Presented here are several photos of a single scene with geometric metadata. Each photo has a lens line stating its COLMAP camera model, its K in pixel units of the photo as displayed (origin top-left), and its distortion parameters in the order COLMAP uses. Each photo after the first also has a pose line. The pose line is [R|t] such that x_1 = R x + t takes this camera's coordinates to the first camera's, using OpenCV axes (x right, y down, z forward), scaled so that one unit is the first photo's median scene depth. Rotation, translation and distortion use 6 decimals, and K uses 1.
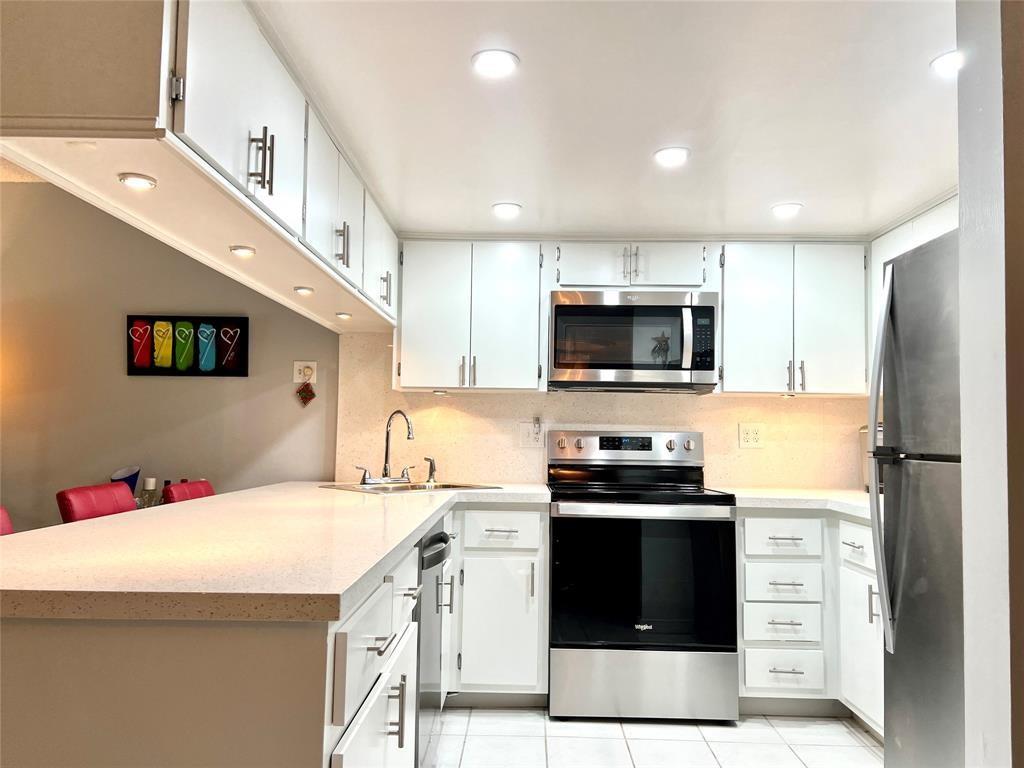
lens RADIAL K [[776.0, 0, 499.4], [0, 776.0, 383.5], [0, 0, 1]] dist [0.085522, -0.121734]
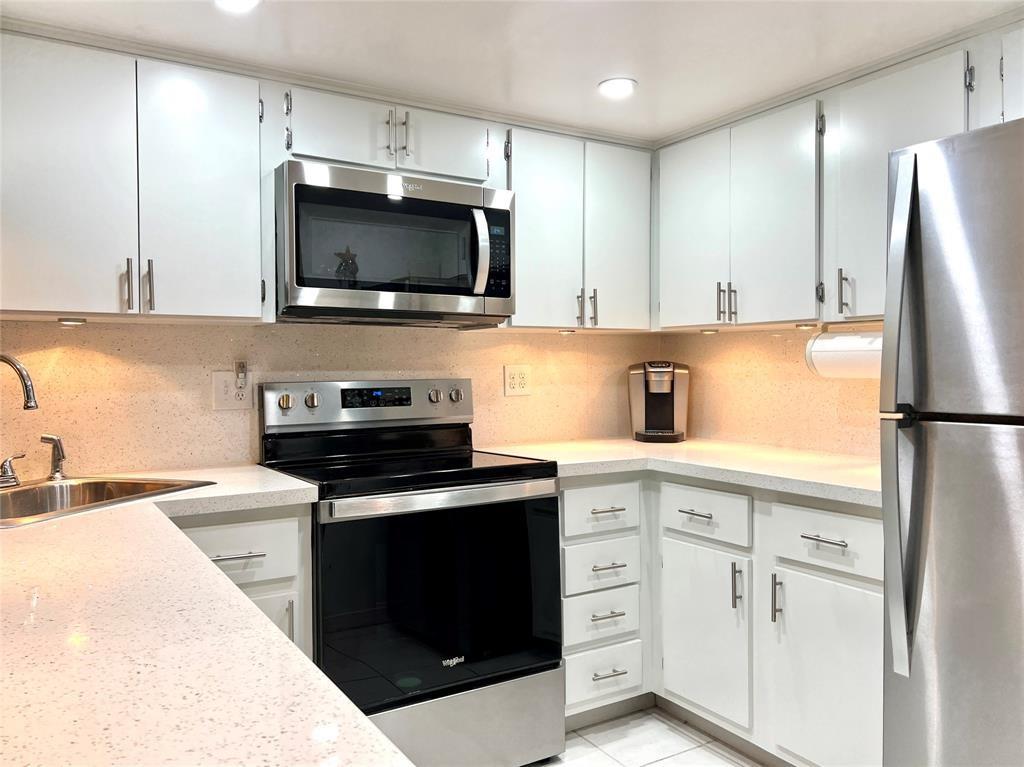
lens RADIAL K [[781.8, 0, 515.5], [0, 781.8, 378.8], [0, 0, 1]] dist [0.085364, -0.133282]
pose [[0.829810, -0.027964, 0.557344, -0.136919], [-0.017532, 0.996944, 0.076123, 0.003608], [-0.557770, -0.072939, 0.826784, 0.355624]]
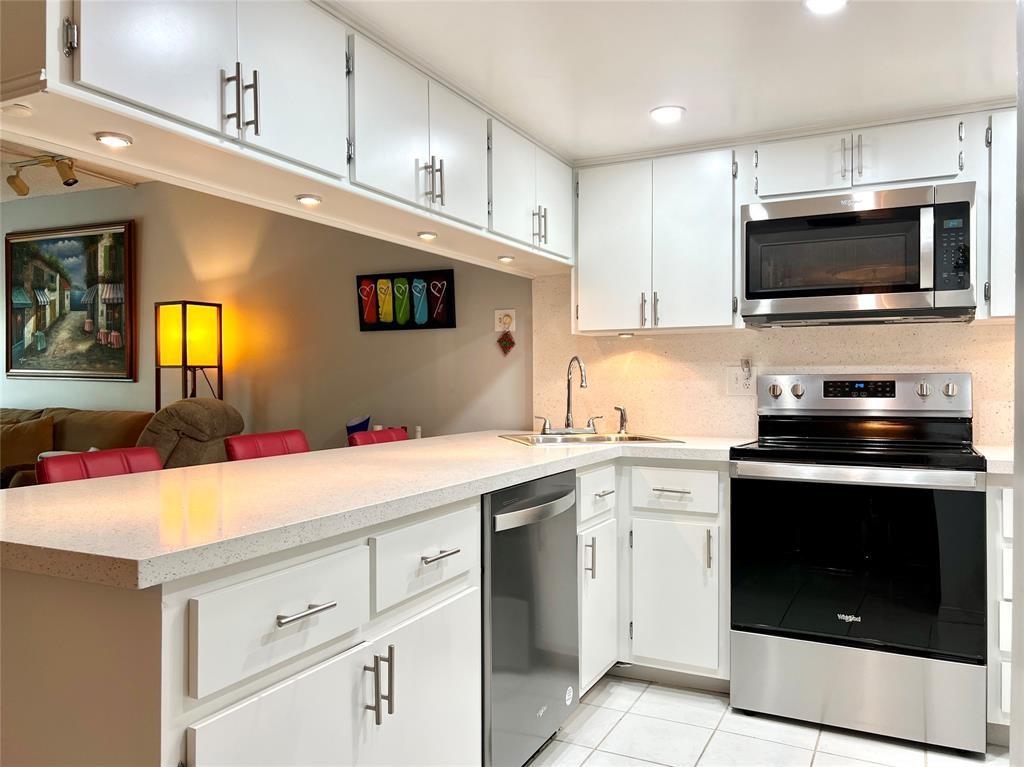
lens RADIAL K [[776.0, 0, 499.4], [0, 776.0, 383.0], [0, 0, 1]] dist [0.085522, -0.121734]
pose [[0.898527, -0.015559, -0.438643, 0.193418], [0.044501, 0.997451, 0.055776, 0.010290], [0.436657, -0.069636, 0.896929, 0.126549]]
